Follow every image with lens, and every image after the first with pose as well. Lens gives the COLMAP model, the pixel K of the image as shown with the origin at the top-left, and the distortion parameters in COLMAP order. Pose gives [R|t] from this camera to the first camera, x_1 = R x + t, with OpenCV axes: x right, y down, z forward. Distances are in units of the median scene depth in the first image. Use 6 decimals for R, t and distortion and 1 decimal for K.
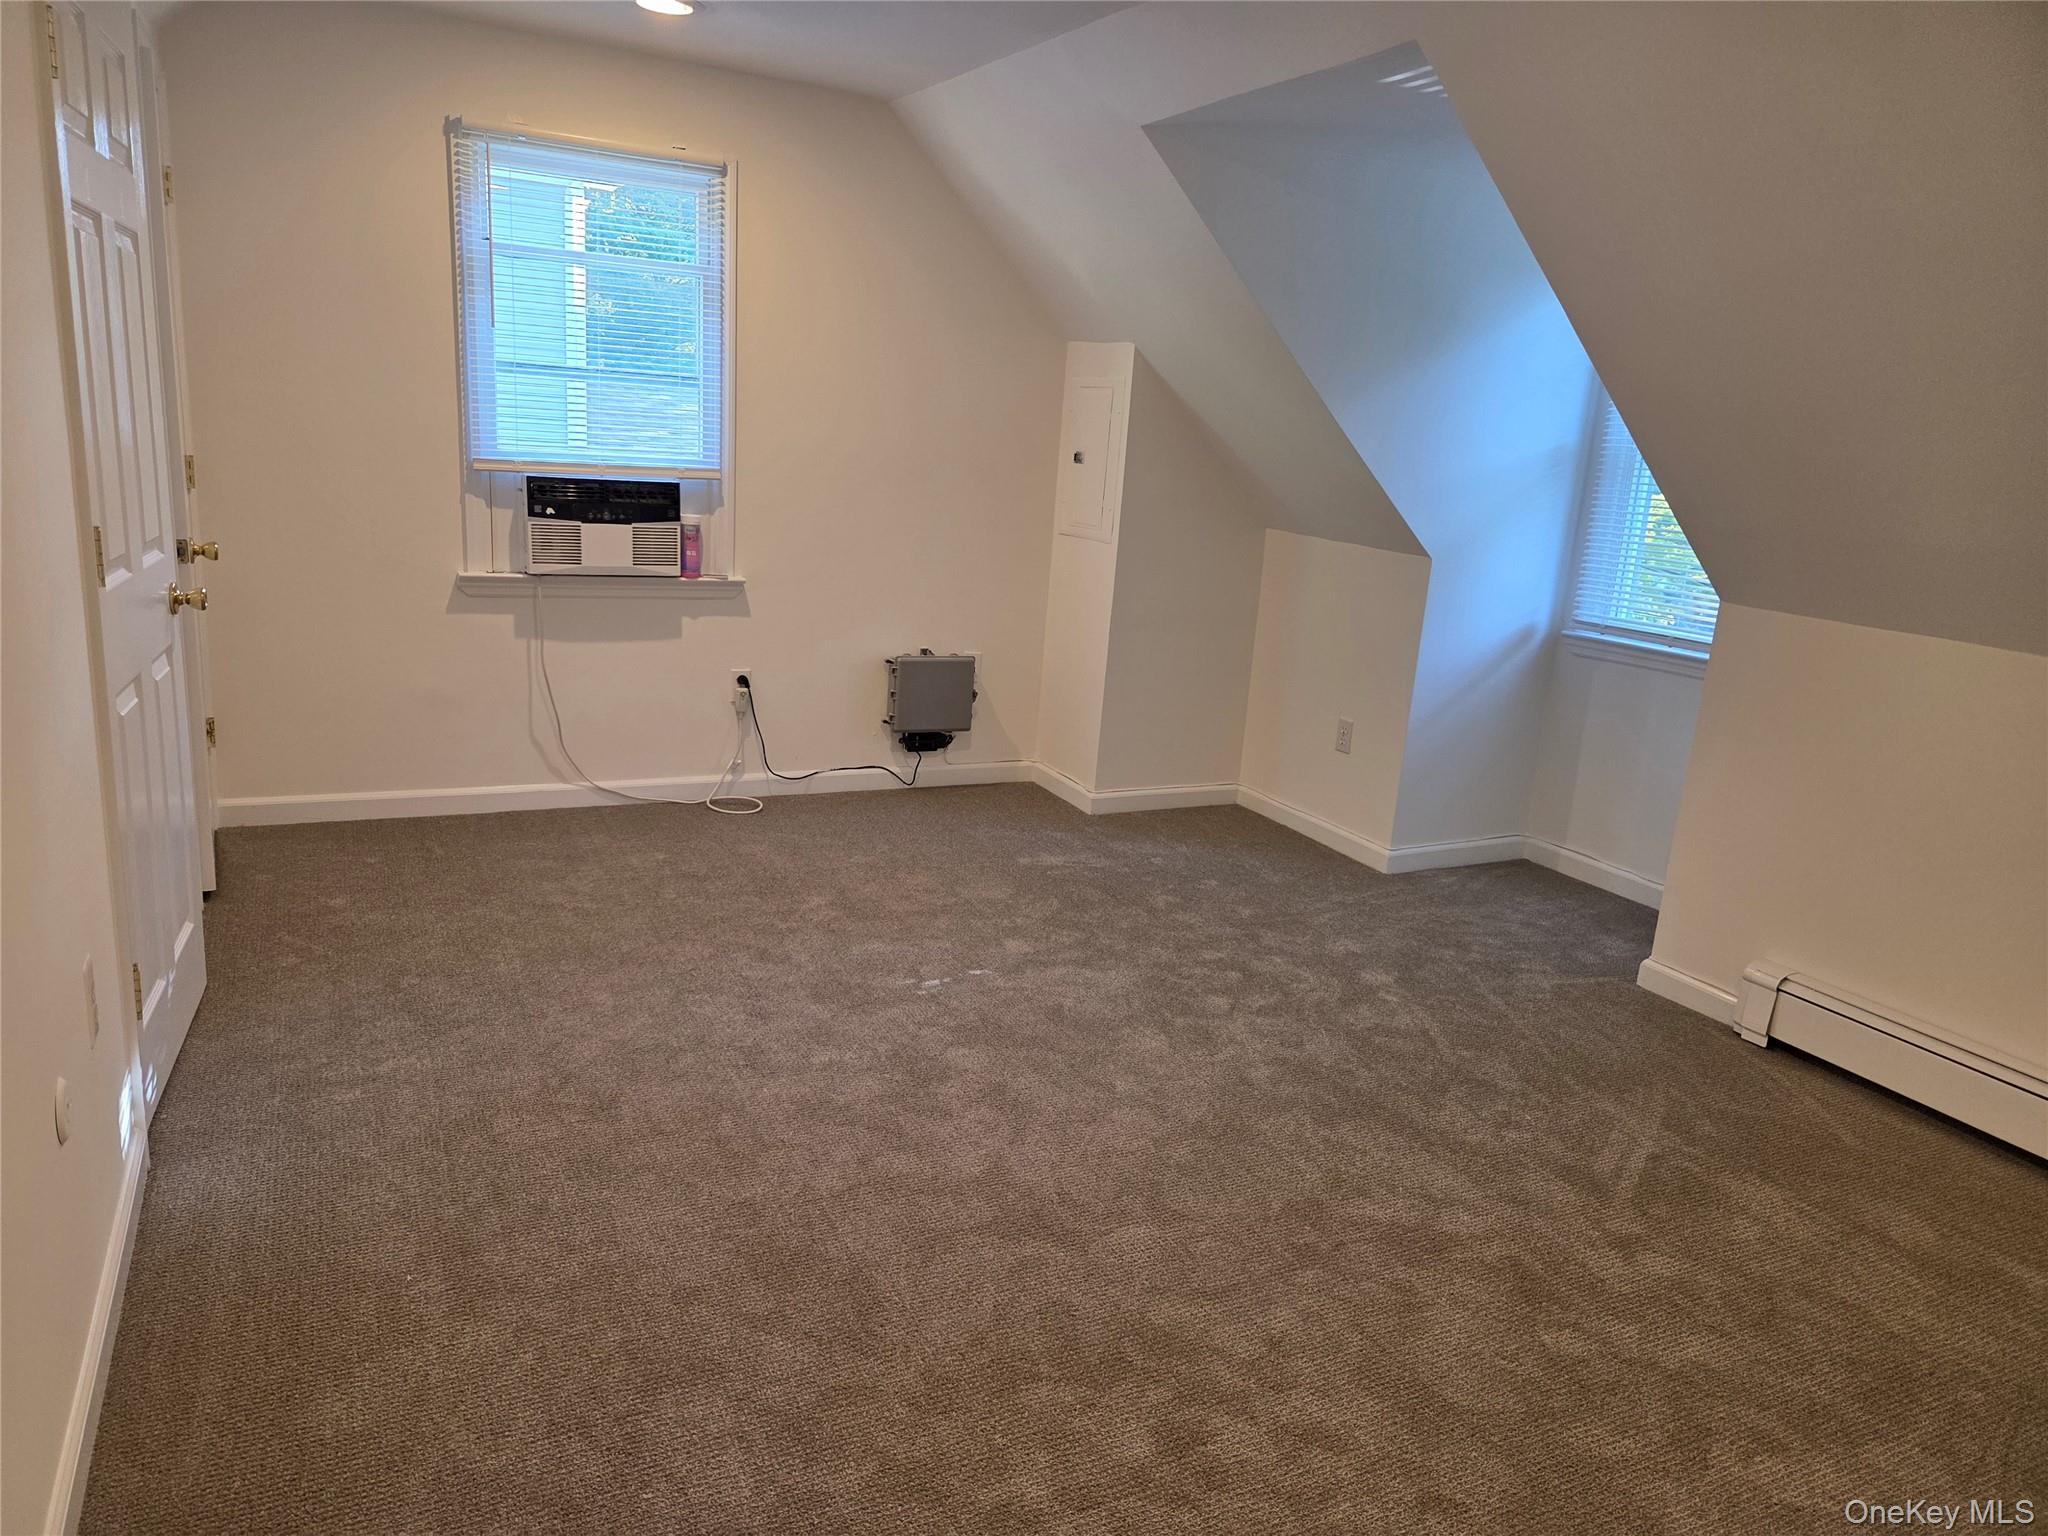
lens RADIAL K [[1380.2, 0, 1024.0], [0, 1380.2, 768.0], [0, 0, 1]] dist [0.001701, -0.001461]
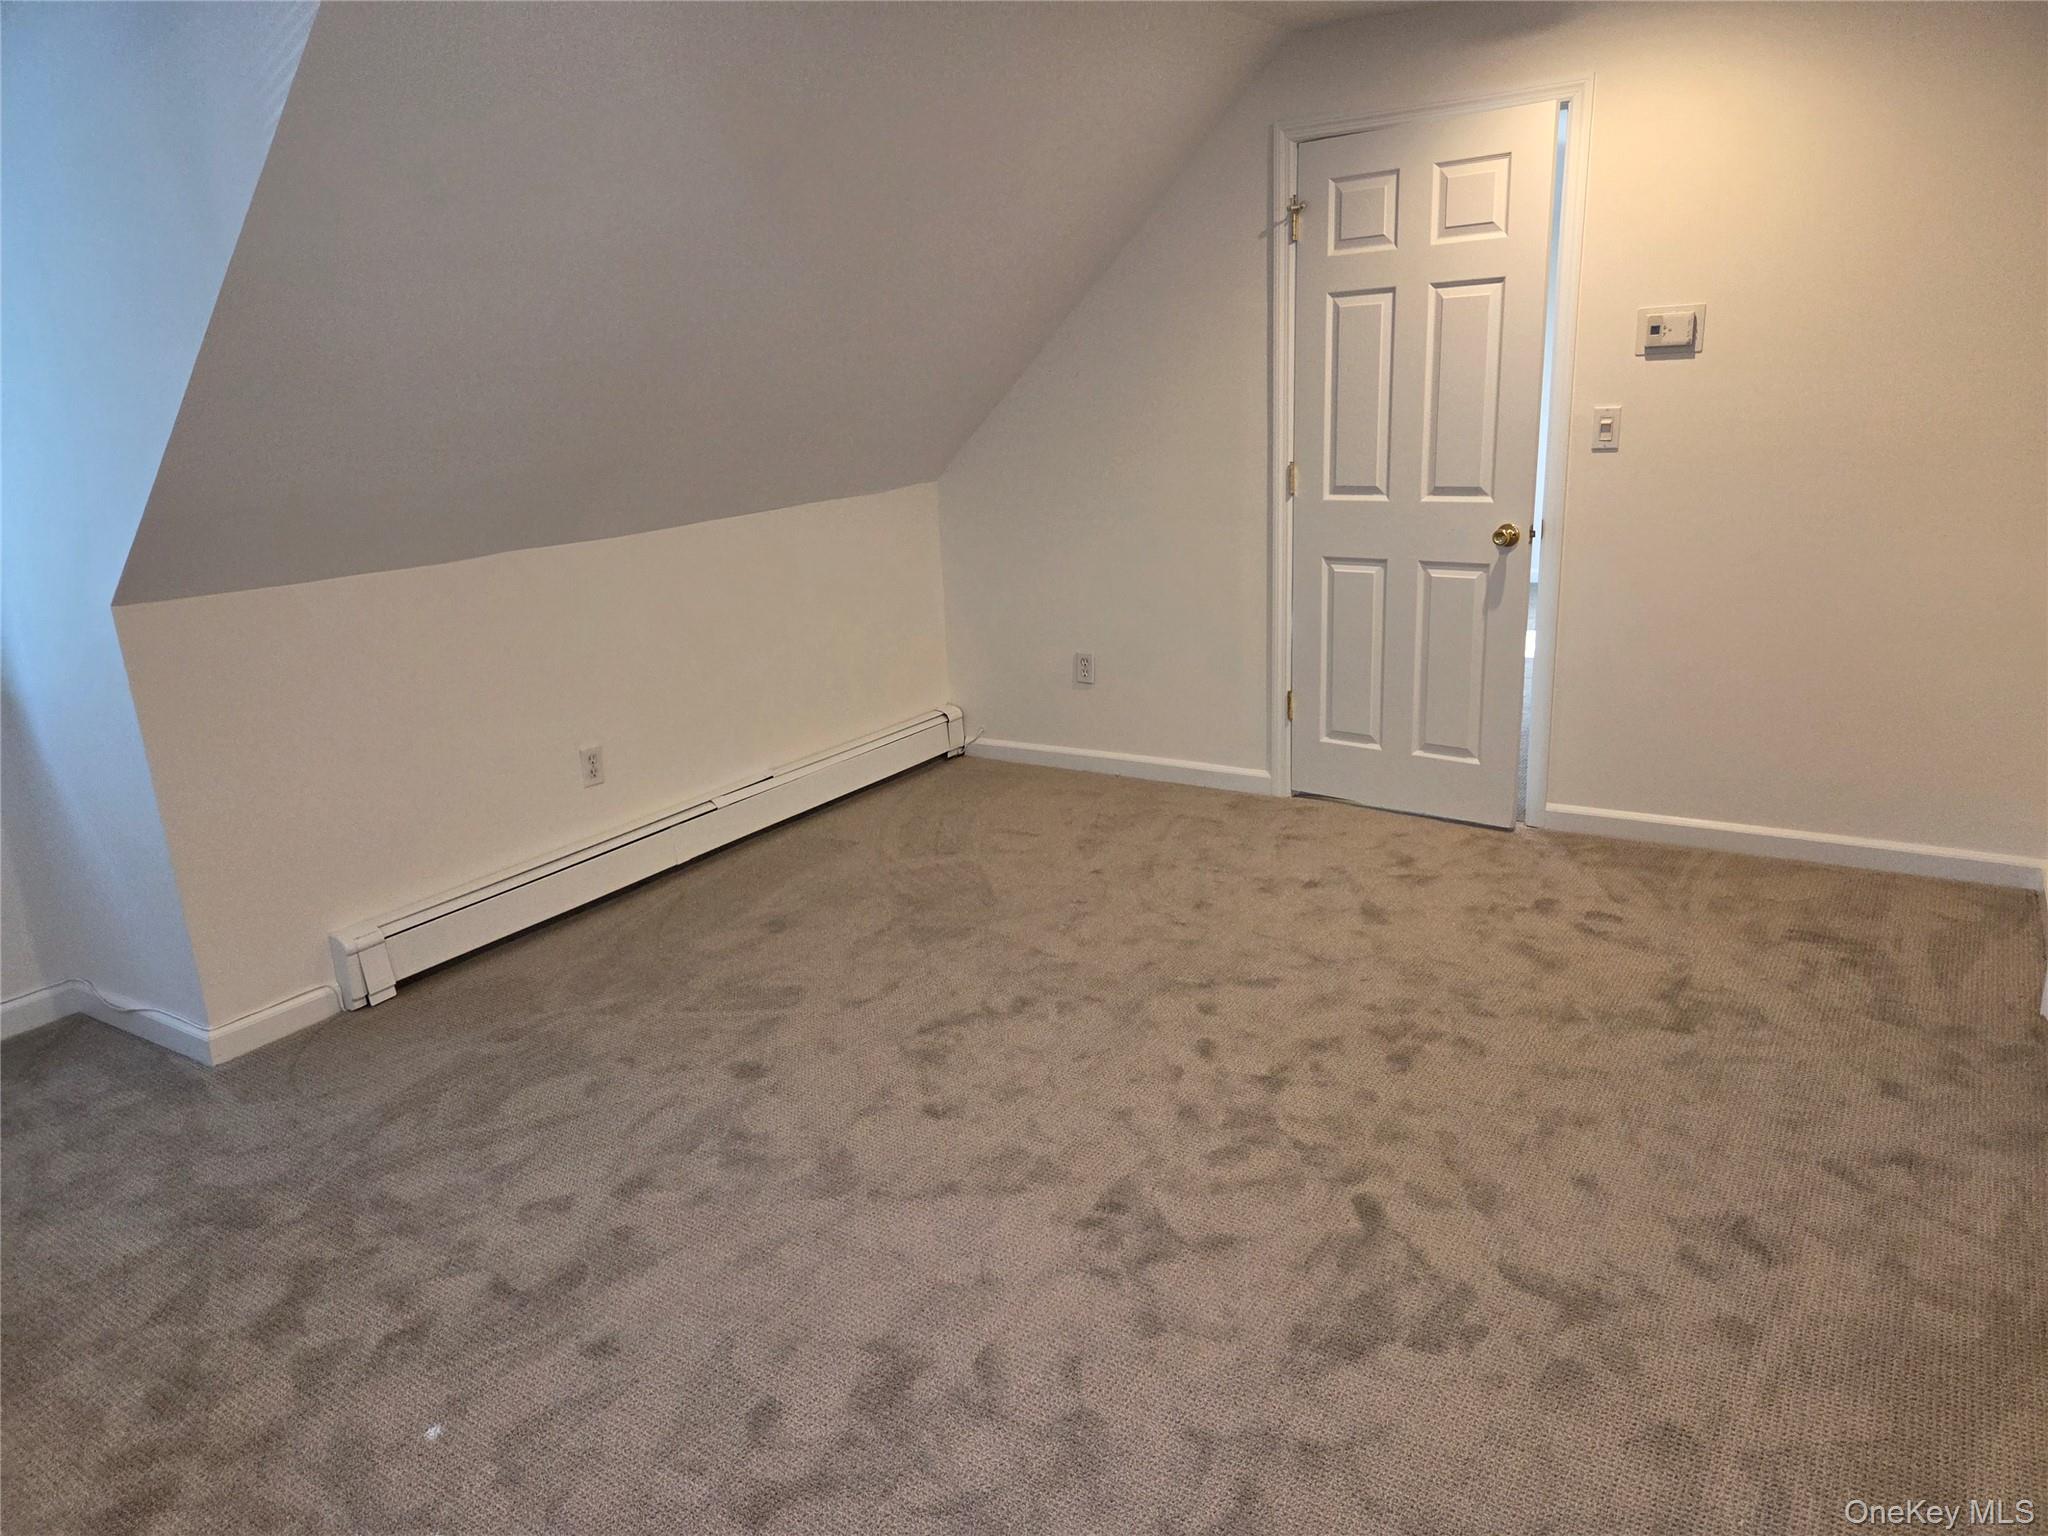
lens RADIAL K [[1380.2, 0, 1024.0], [0, 1380.2, 768.0], [0, 0, 1]] dist [0.001701, -0.001461]
pose [[-0.511648, -0.256030, 0.820161, -0.482821], [0.226689, 0.880520, 0.416290, -0.260710], [-0.828751, 0.398916, -0.392477, 0.970763]]
